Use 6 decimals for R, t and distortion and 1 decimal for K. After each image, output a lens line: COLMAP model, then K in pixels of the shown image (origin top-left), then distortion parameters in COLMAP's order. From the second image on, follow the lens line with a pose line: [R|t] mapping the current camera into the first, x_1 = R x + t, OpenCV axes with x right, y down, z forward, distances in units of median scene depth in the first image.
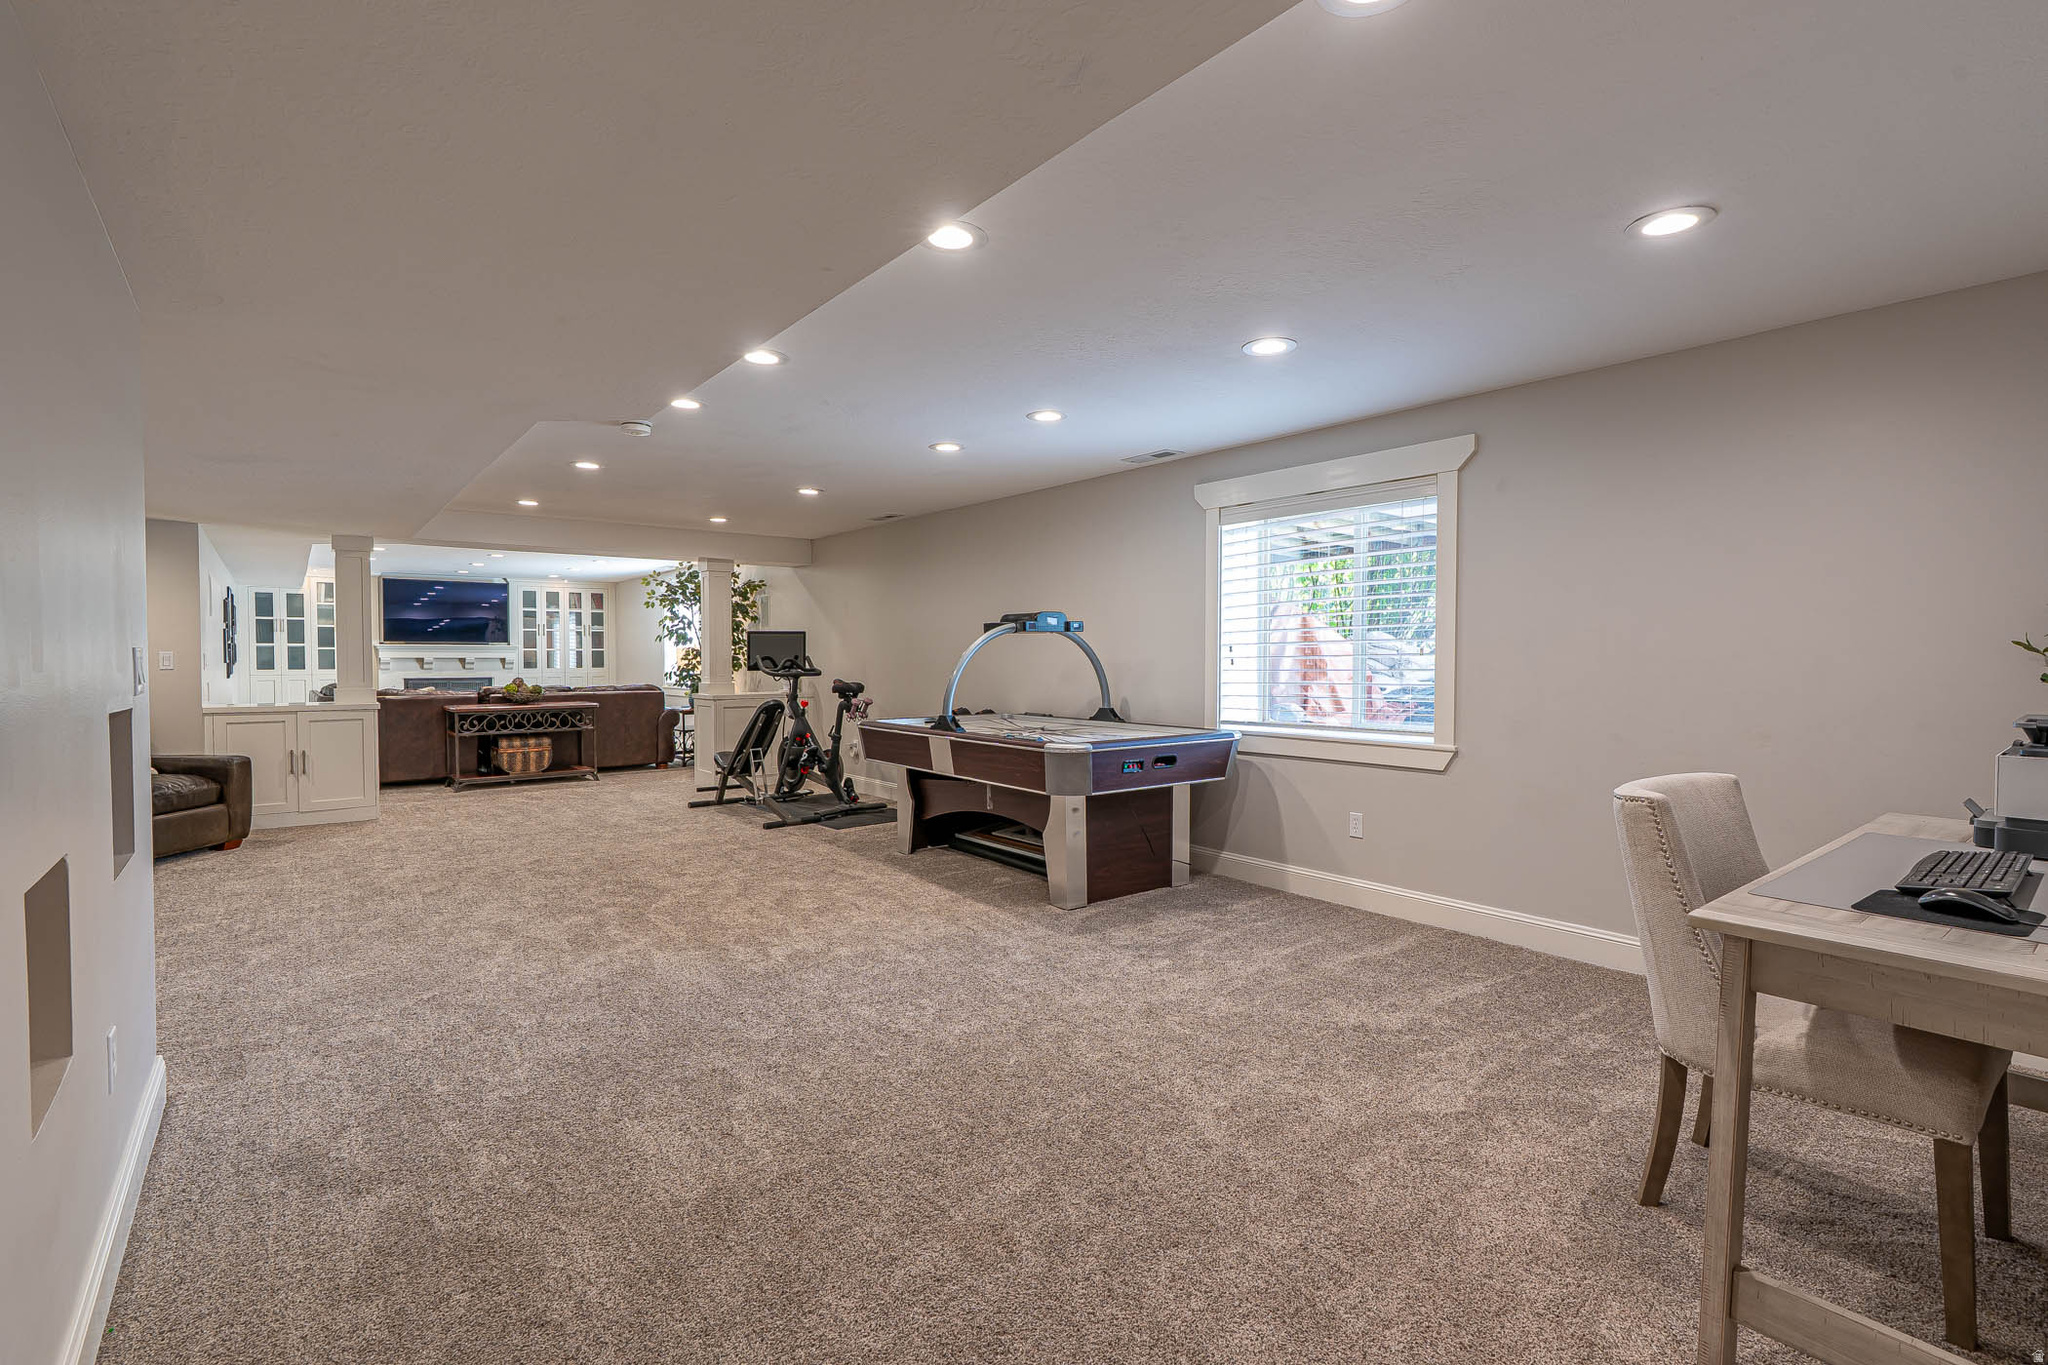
lens RADIAL K [[935.7, 0, 1023.8], [0, 935.7, 683.5], [0, 0, 1]] dist [-0.002192, 0.000385]
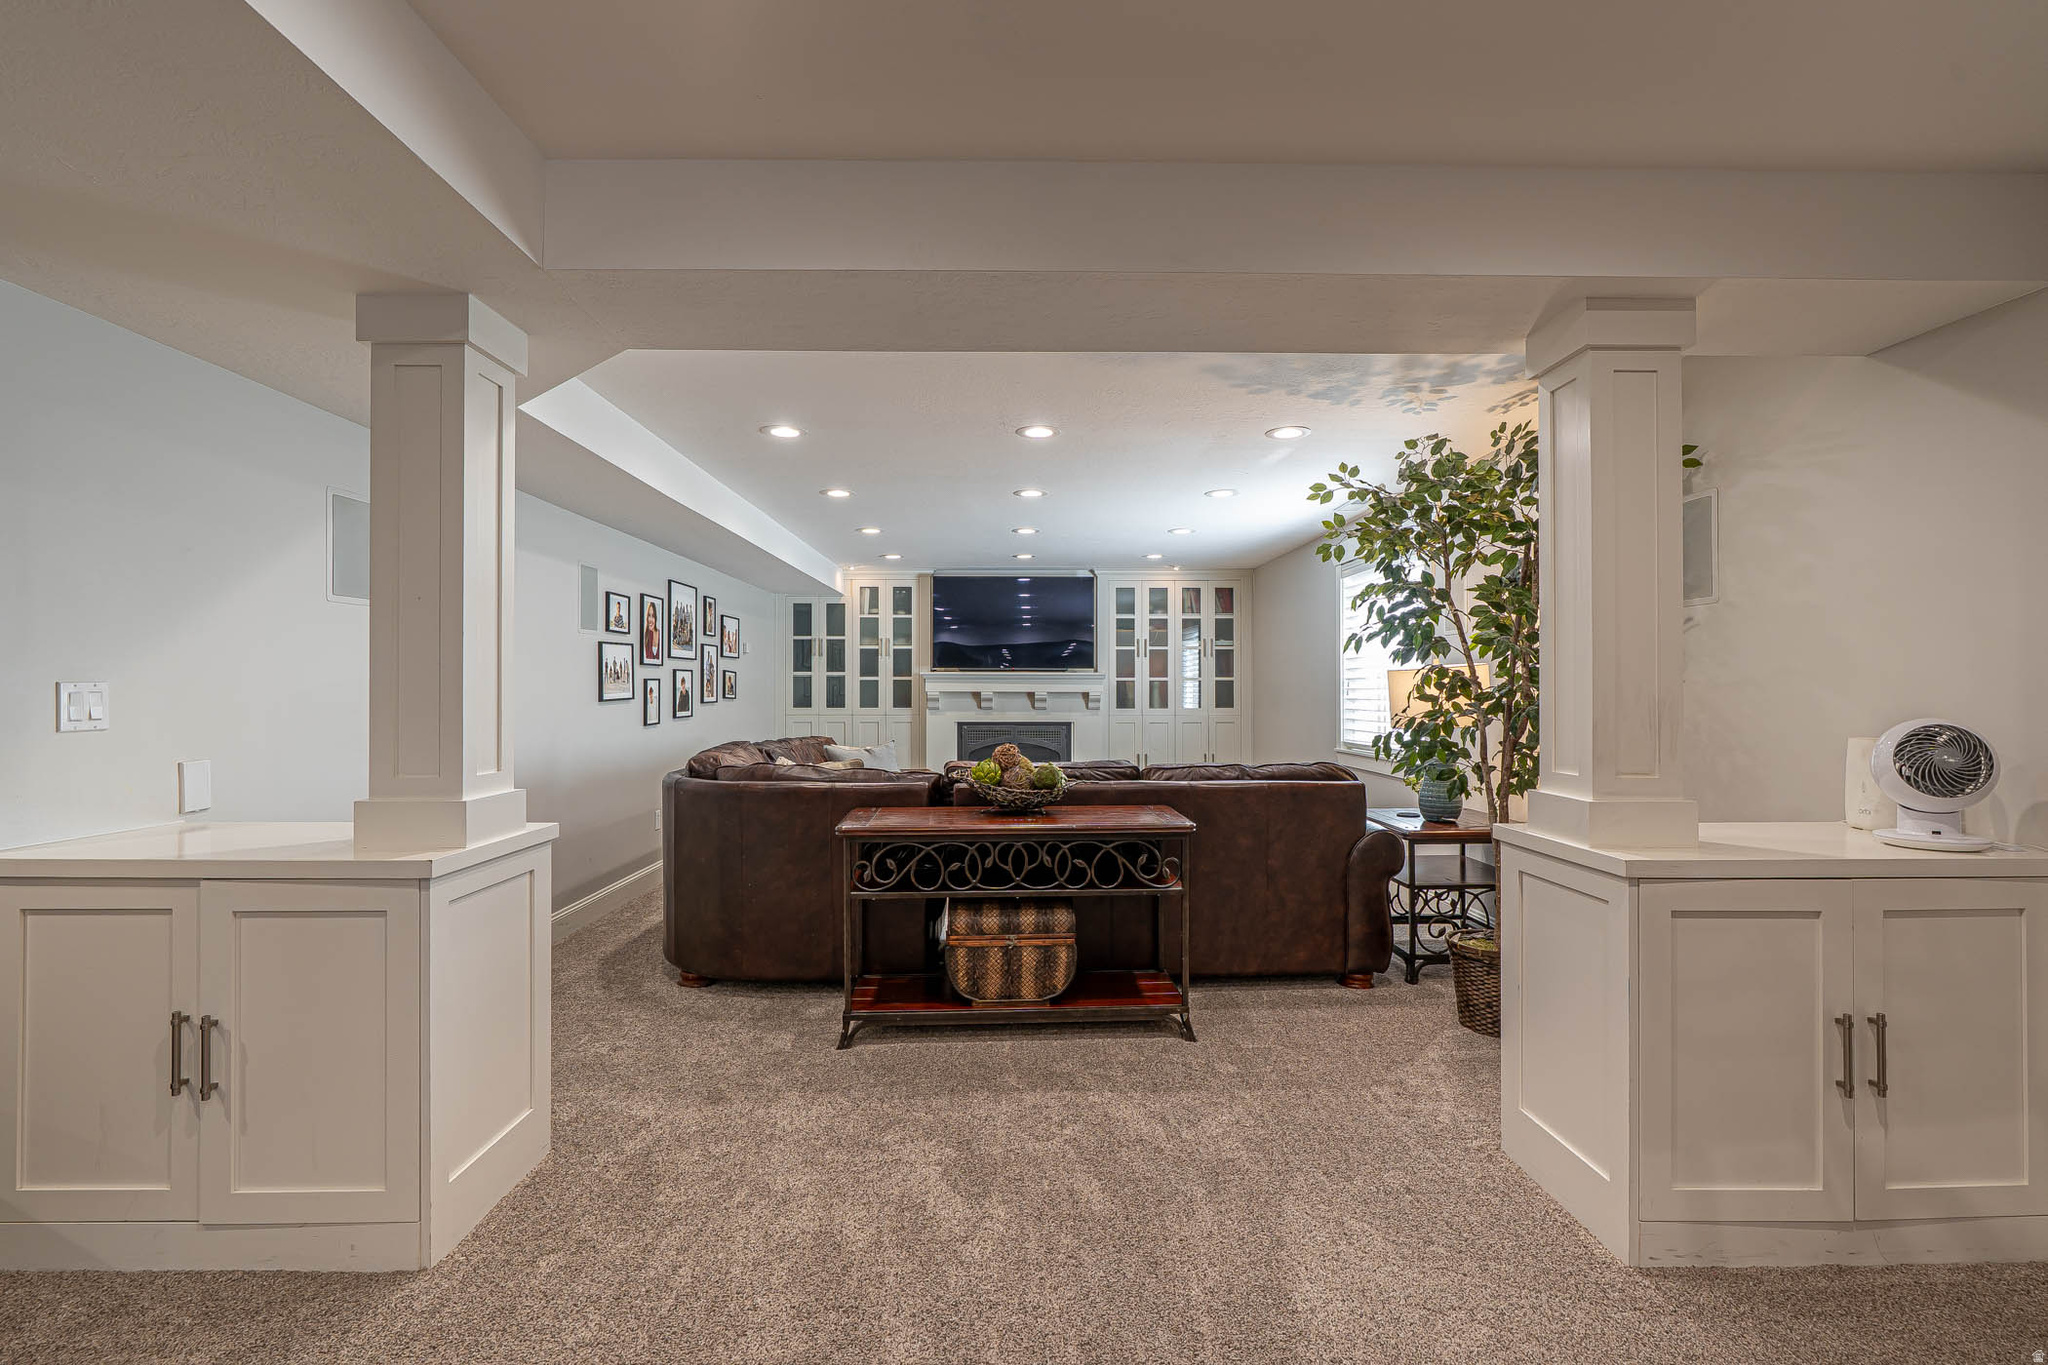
lens RADIAL K [[935.7, 0, 1018.4], [0, 935.7, 687.1], [0, 0, 1]] dist [-0.002192, 0.000385]
pose [[0.789504, -0.001182, -0.613745, -0.221757], [-0.018037, 0.999522, -0.025128, -0.015489], [0.613481, 0.030909, 0.789105, 0.518088]]
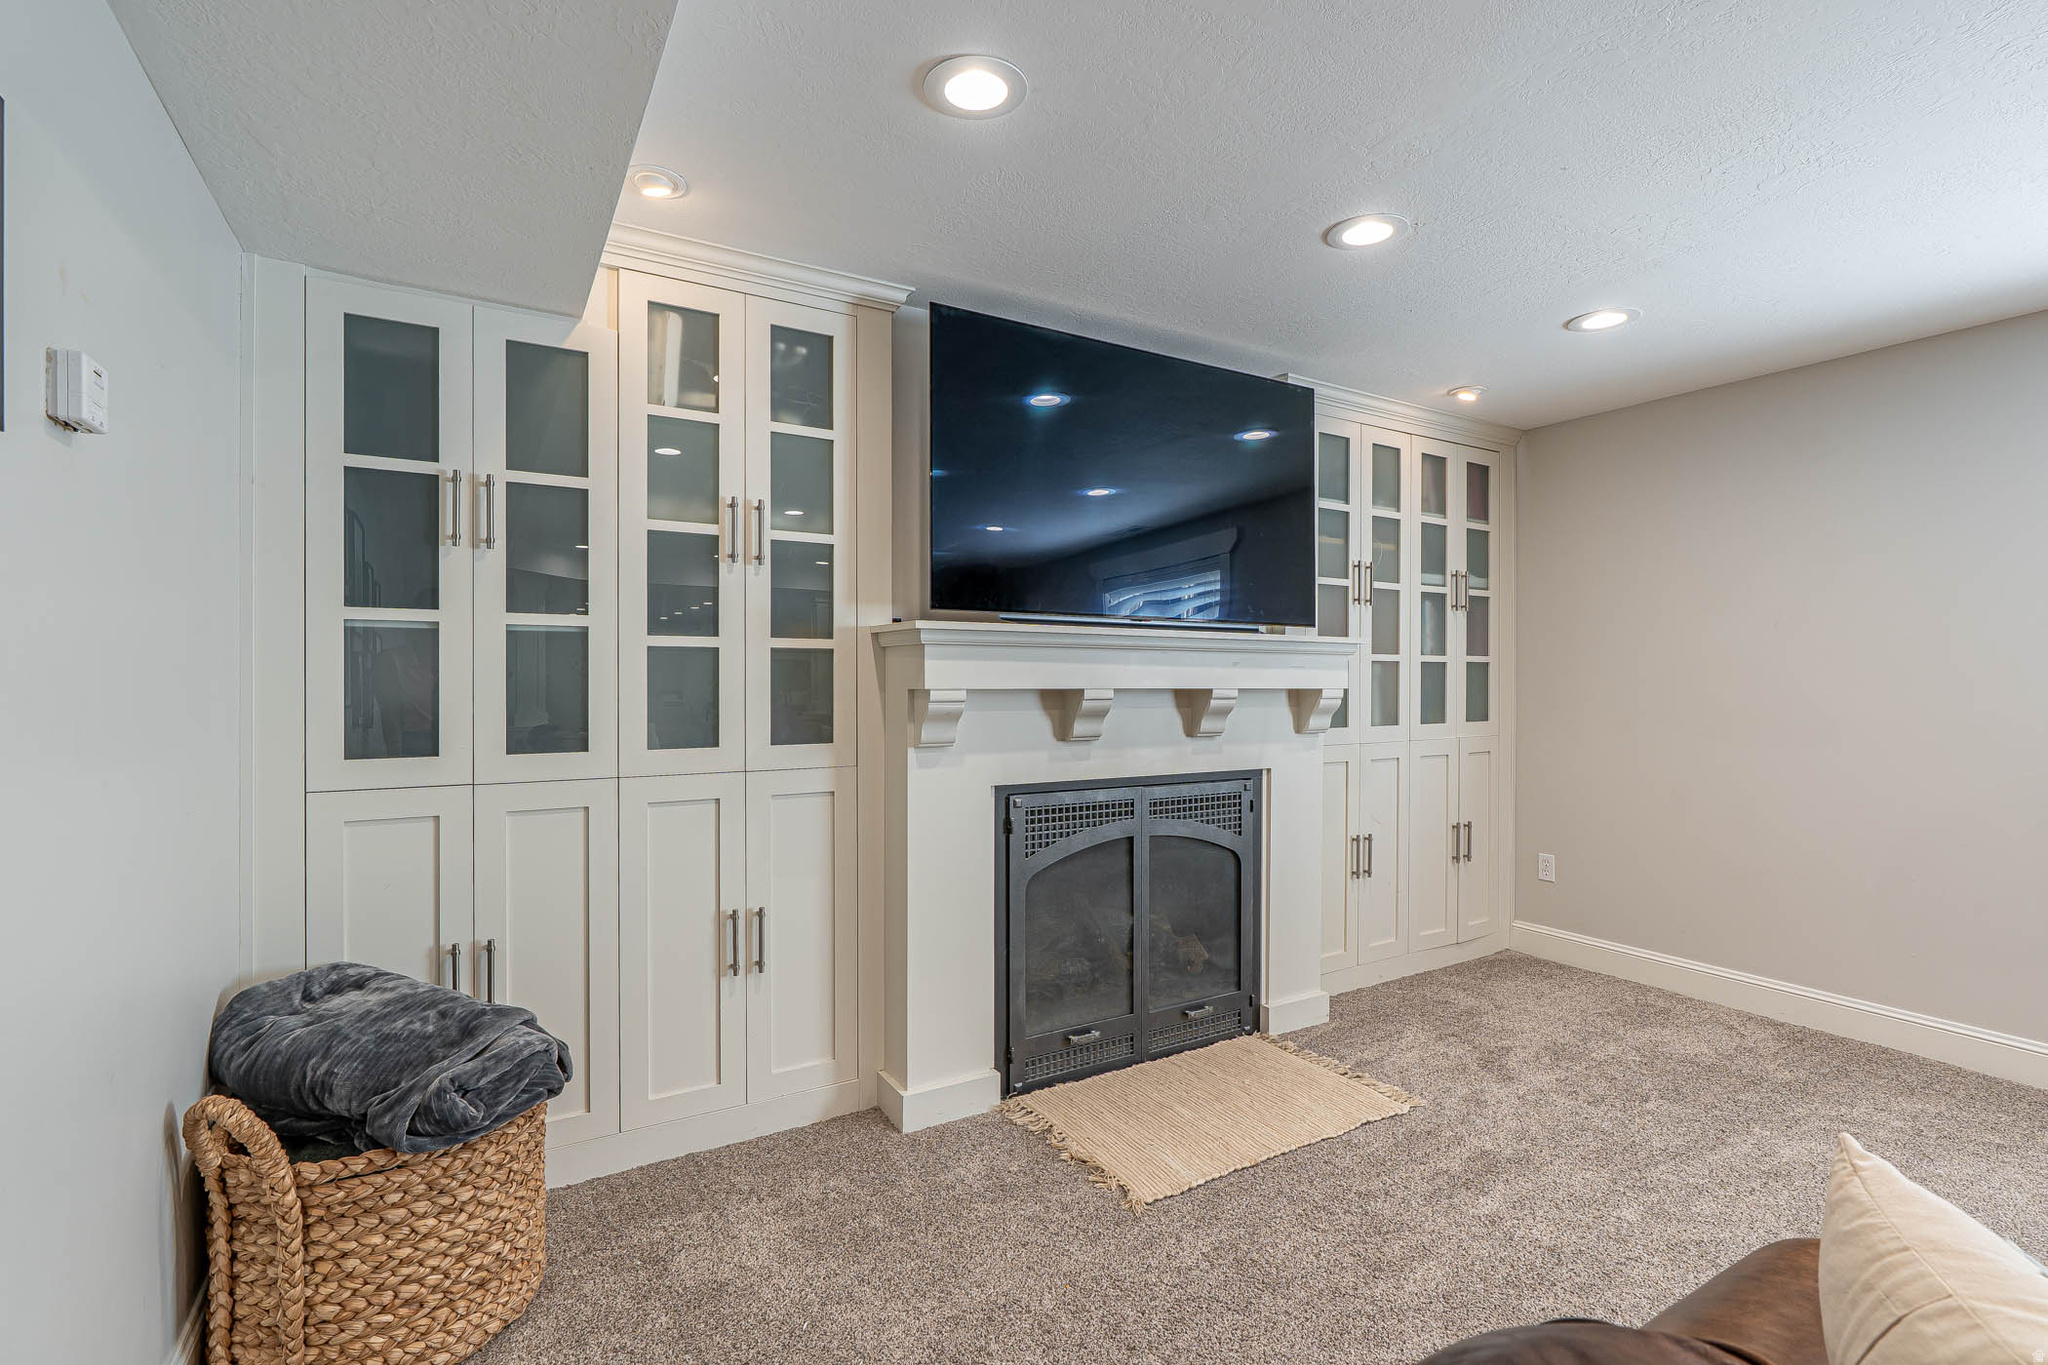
lens RADIAL K [[935.7, 0, 1027.1], [0, 935.7, 686.0], [0, 0, 1]] dist [-0.002192, 0.000385]
pose [[0.988852, -0.000120, -0.148901, -0.662702], [-0.003982, 0.999621, -0.027250, -0.023845], [0.148848, 0.027539, 0.988476, 0.838222]]
